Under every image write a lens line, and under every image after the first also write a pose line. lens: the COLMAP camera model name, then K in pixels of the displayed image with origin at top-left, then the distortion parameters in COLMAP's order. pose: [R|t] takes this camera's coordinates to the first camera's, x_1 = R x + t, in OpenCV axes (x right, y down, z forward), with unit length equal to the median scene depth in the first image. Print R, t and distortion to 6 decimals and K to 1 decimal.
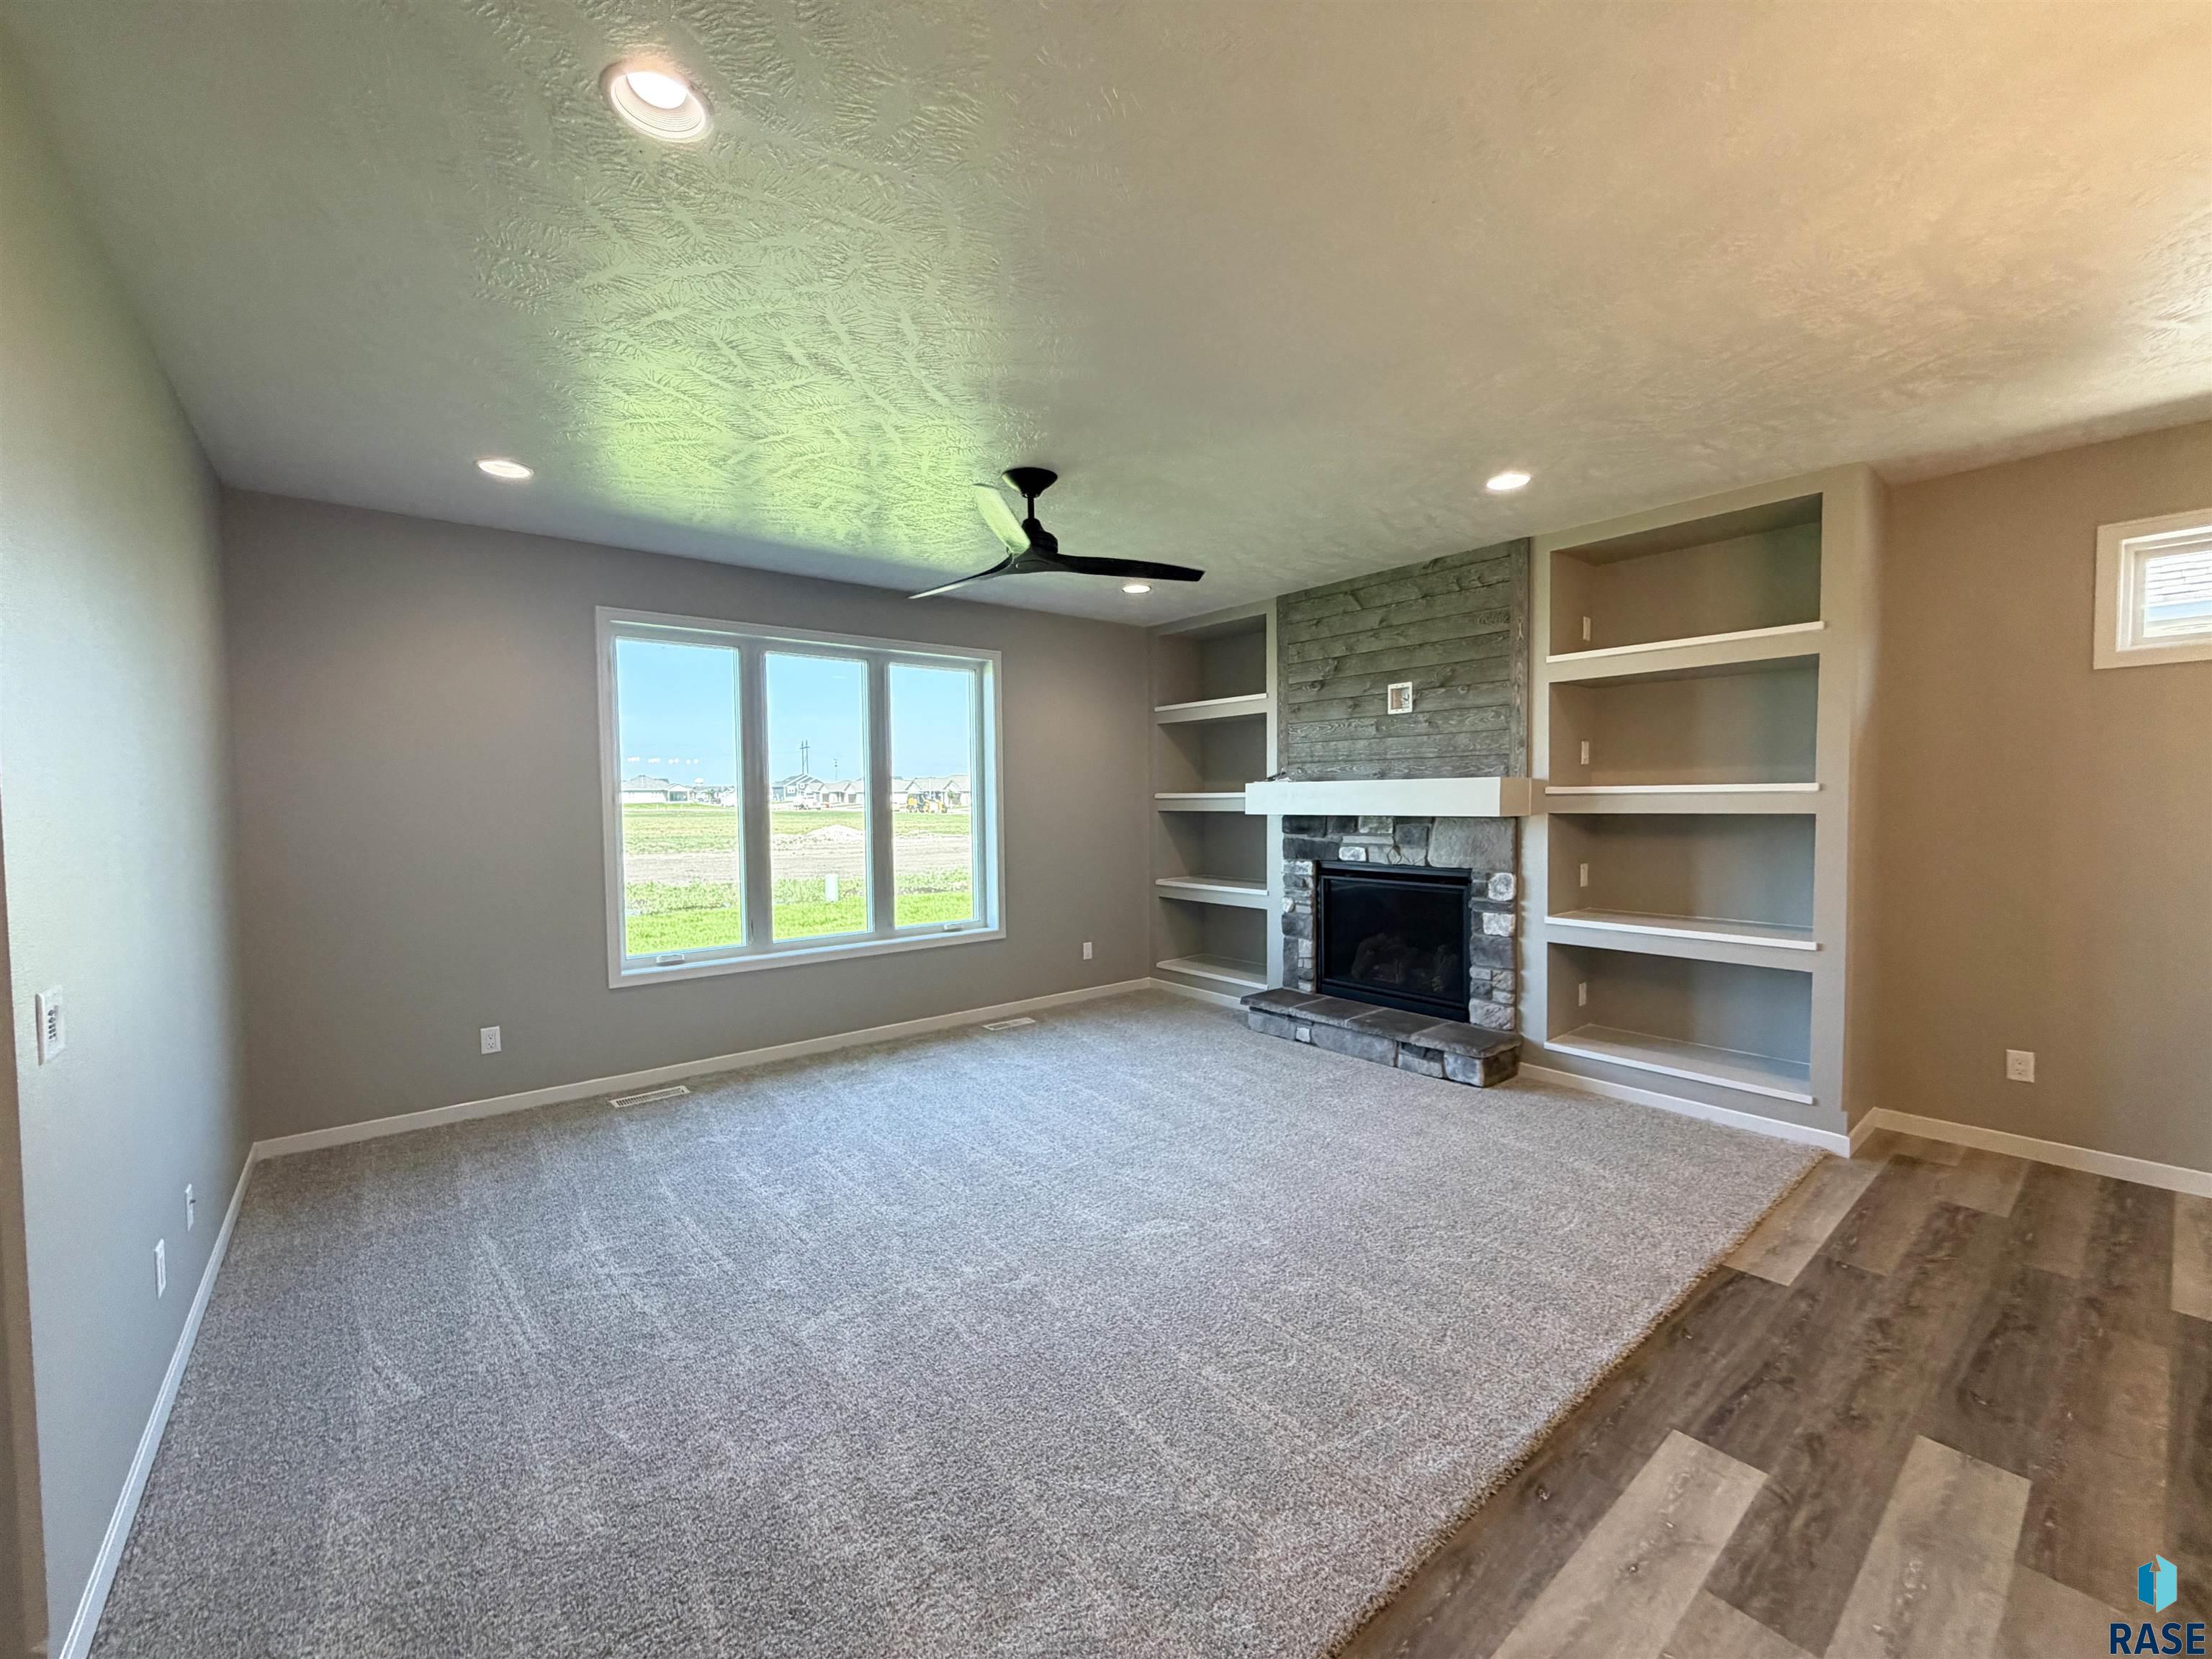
lens RADIAL K [[886.9, 0, 1097.6], [0, 886.9, 825.6], [0, 0, 1]] dist [-0.002653, 0.000916]
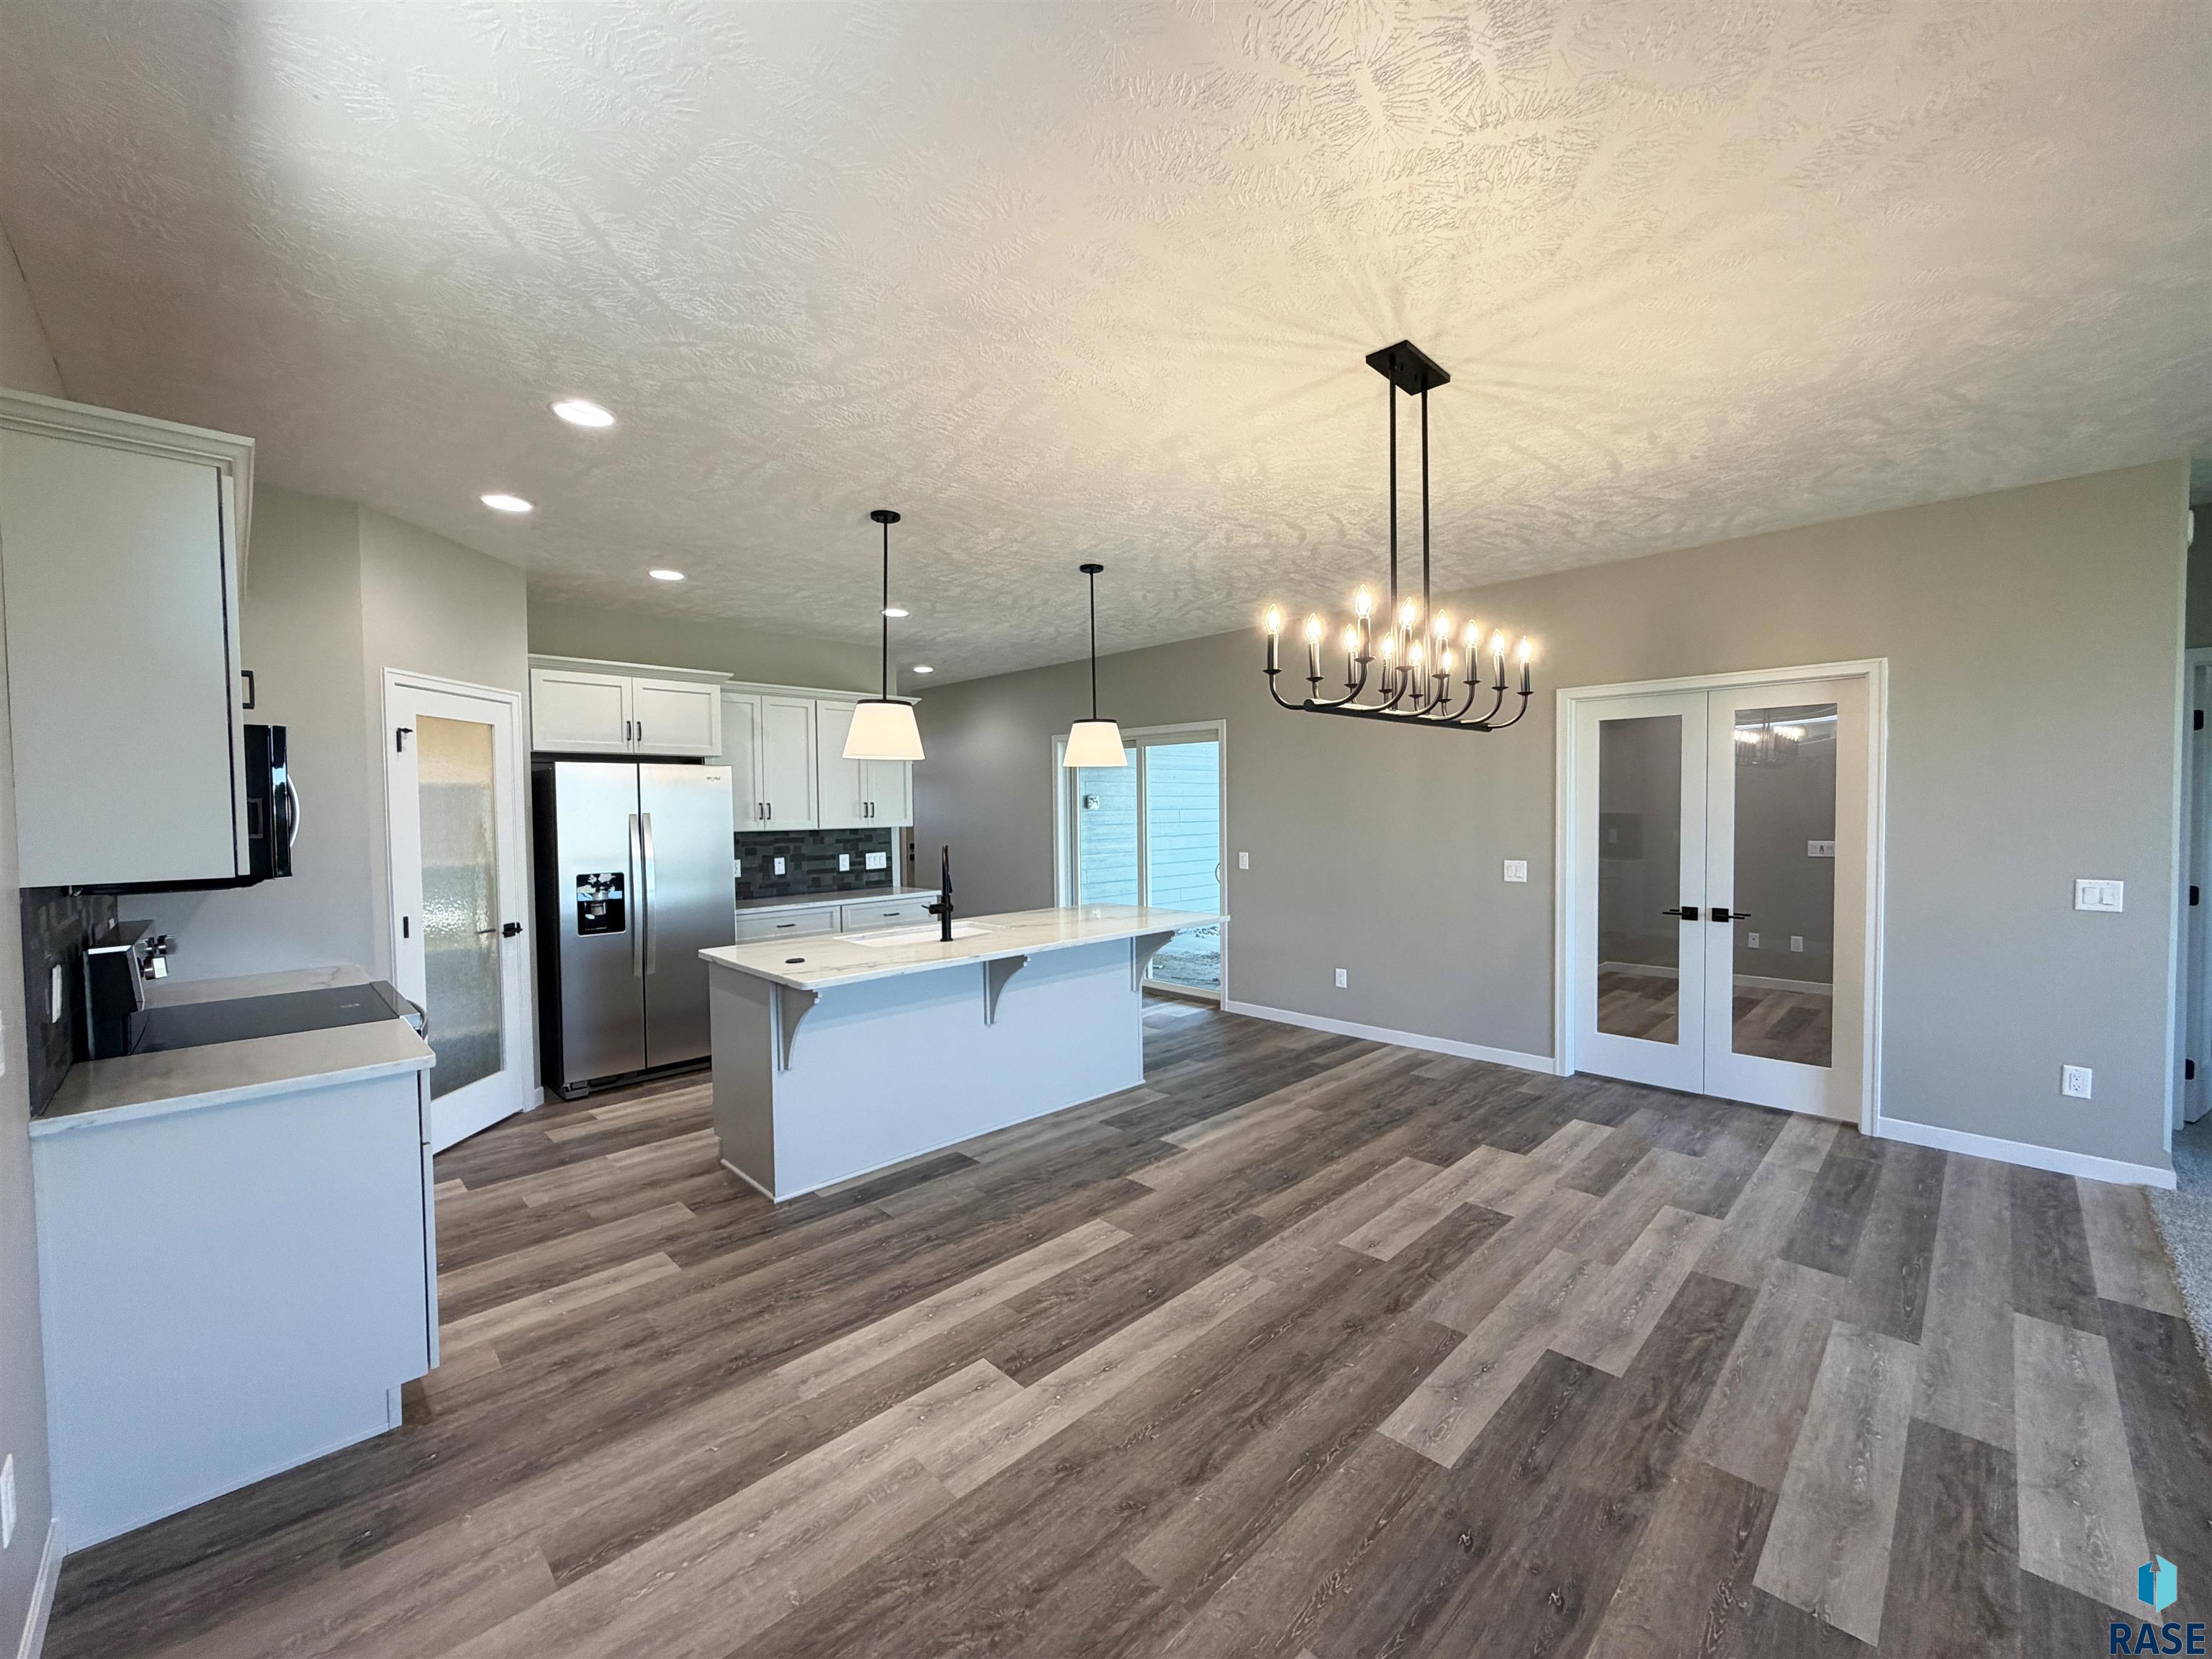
lens RADIAL K [[886.9, 0, 1100.1], [0, 886.9, 831.9], [0, 0, 1]] dist [-0.002653, 0.000916]
pose [[-0.995172, 0.025429, -0.094792, 0.726186], [0.019605, 0.997892, 0.061864, -0.037907], [0.096166, 0.059707, -0.993573, 0.727529]]
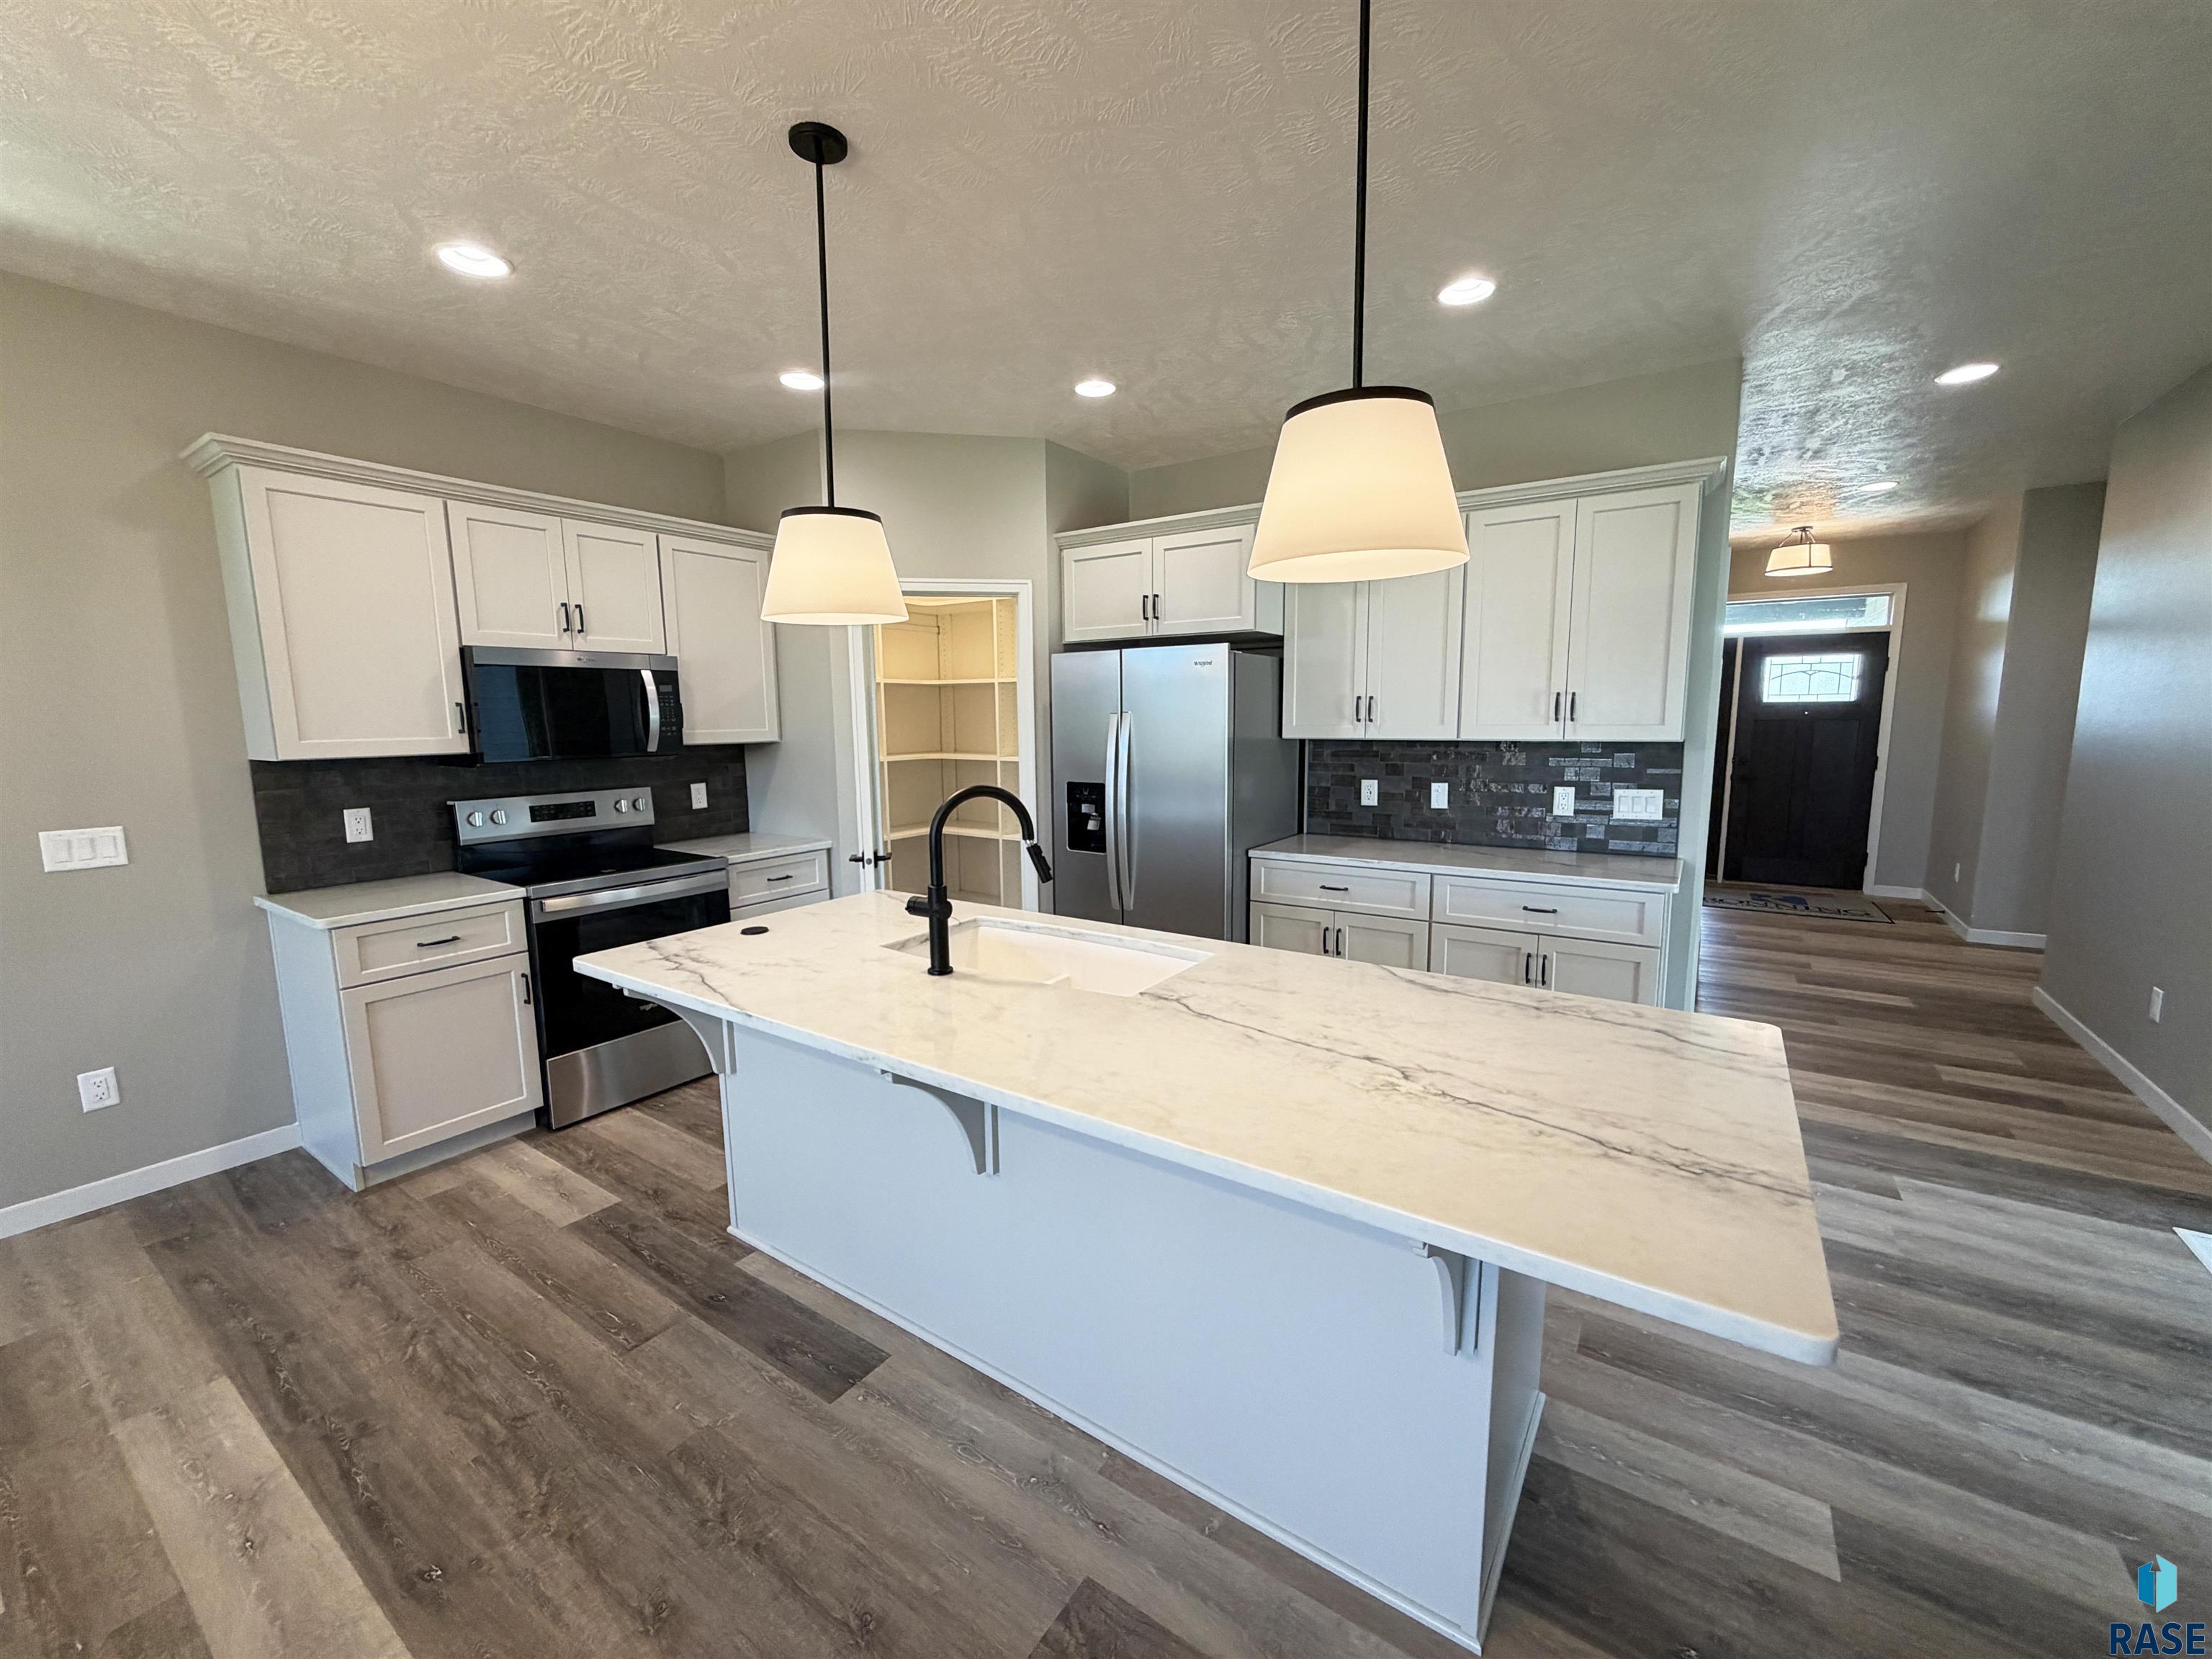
lens RADIAL K [[886.9, 0, 1103.7], [0, 886.9, 828.8], [0, 0, 1]] dist [-0.002653, 0.000916]
pose [[-0.288515, -0.113872, 0.950680, 0.359357], [0.043076, 0.990354, 0.131697, -0.007195], [-0.956506, 0.078948, -0.280826, -0.099265]]
